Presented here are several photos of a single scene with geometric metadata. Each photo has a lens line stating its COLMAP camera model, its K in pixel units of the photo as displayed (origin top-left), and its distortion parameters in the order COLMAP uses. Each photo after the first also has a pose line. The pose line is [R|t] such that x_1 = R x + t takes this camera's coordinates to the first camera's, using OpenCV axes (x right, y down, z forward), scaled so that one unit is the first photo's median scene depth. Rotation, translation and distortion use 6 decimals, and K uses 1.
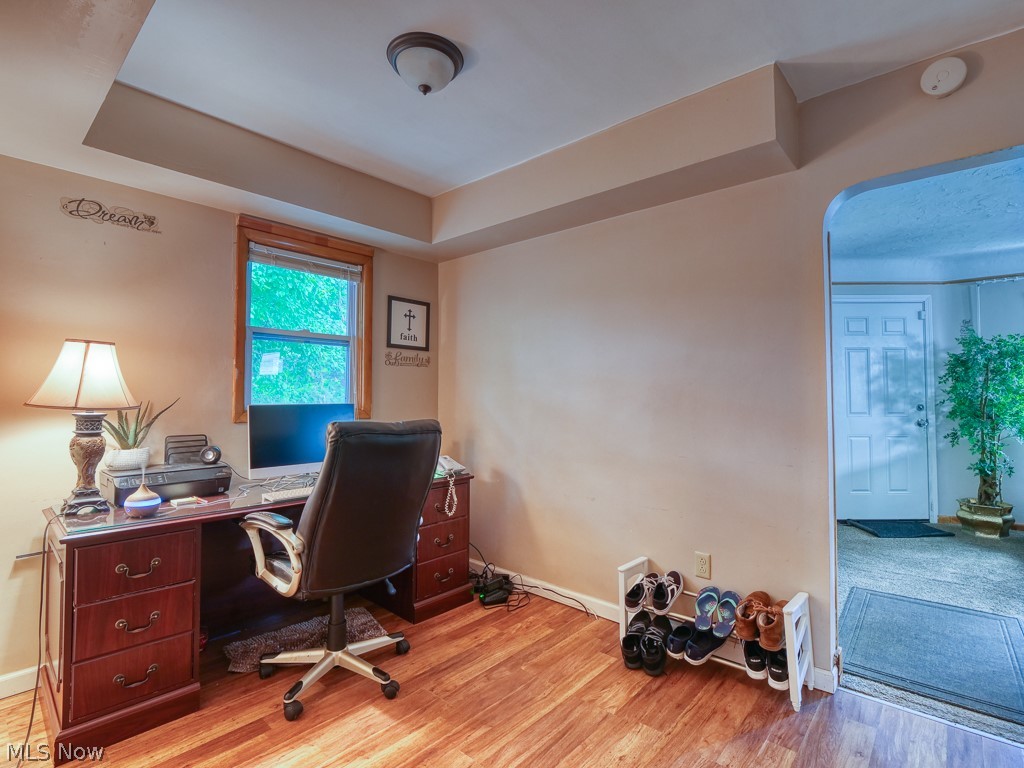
lens RADIAL K [[501.3, 0, 516.7], [0, 501.3, 380.7], [0, 0, 1]] dist [-0.019410, 0.002269]
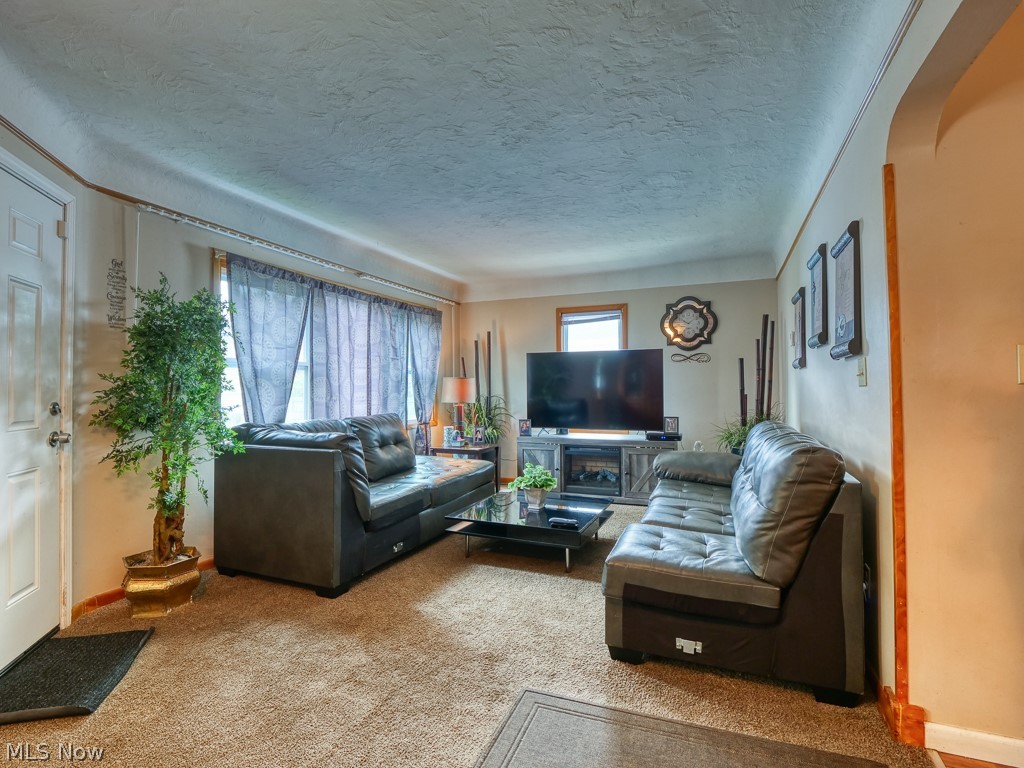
lens RADIAL K [[501.3, 0, 525.3], [0, 501.3, 380.2], [0, 0, 1]] dist [-0.019410, 0.002269]
pose [[-0.335874, 0.017285, 0.941748, 0.188084], [-0.027767, 0.999215, -0.028242, 0.027176], [-0.941498, -0.035636, -0.335130, 0.758249]]
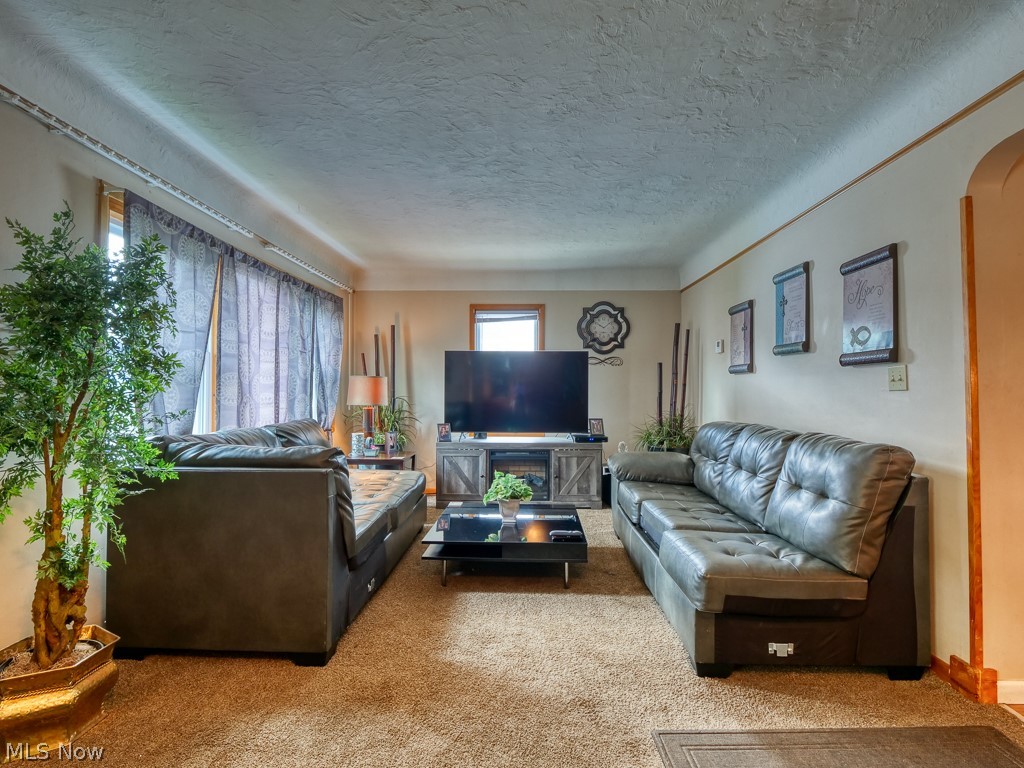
lens RADIAL K [[501.3, 0, 515.3], [0, 501.3, 380.2], [0, 0, 1]] dist [-0.019410, 0.002269]
pose [[-0.651480, 0.012220, 0.758568, 0.386053], [-0.029751, 0.998690, -0.041639, 0.033760], [-0.758082, -0.049695, -0.650263, 0.951239]]
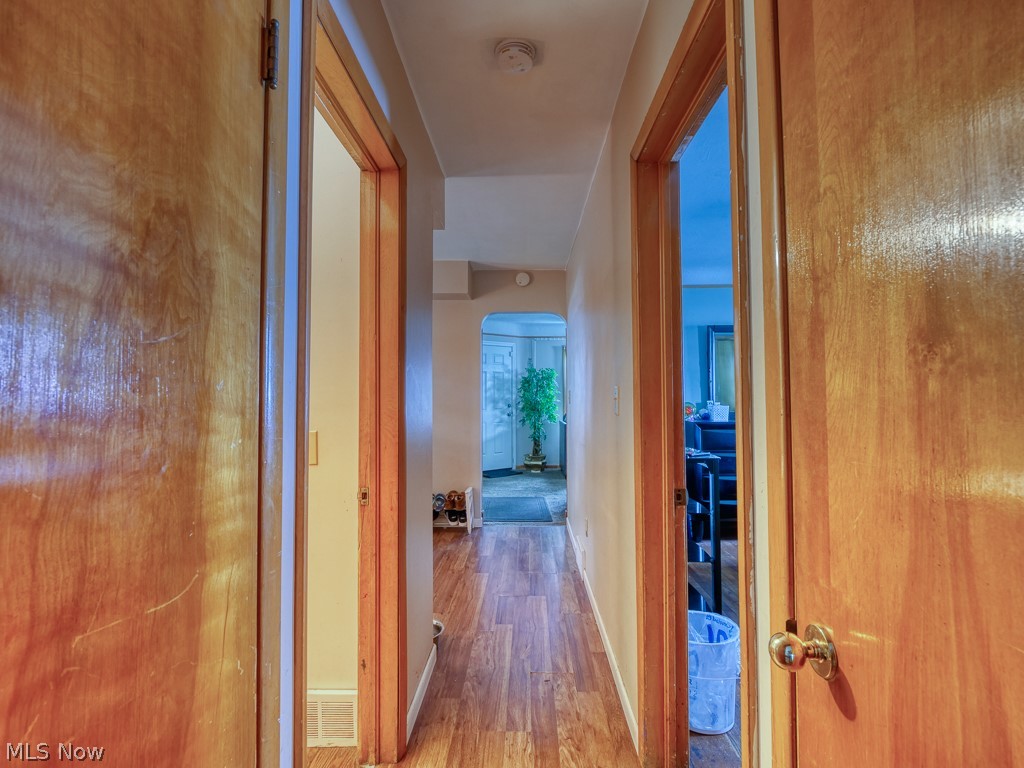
lens RADIAL K [[501.3, 0, 512.6], [0, 501.3, 384.7], [0, 0, 1]] dist [-0.019410, 0.002269]
pose [[0.766122, 0.016938, 0.642471, -0.361776], [-0.021008, 0.999778, -0.001307, -0.020598], [-0.642351, -0.012496, 0.766309, -0.418935]]
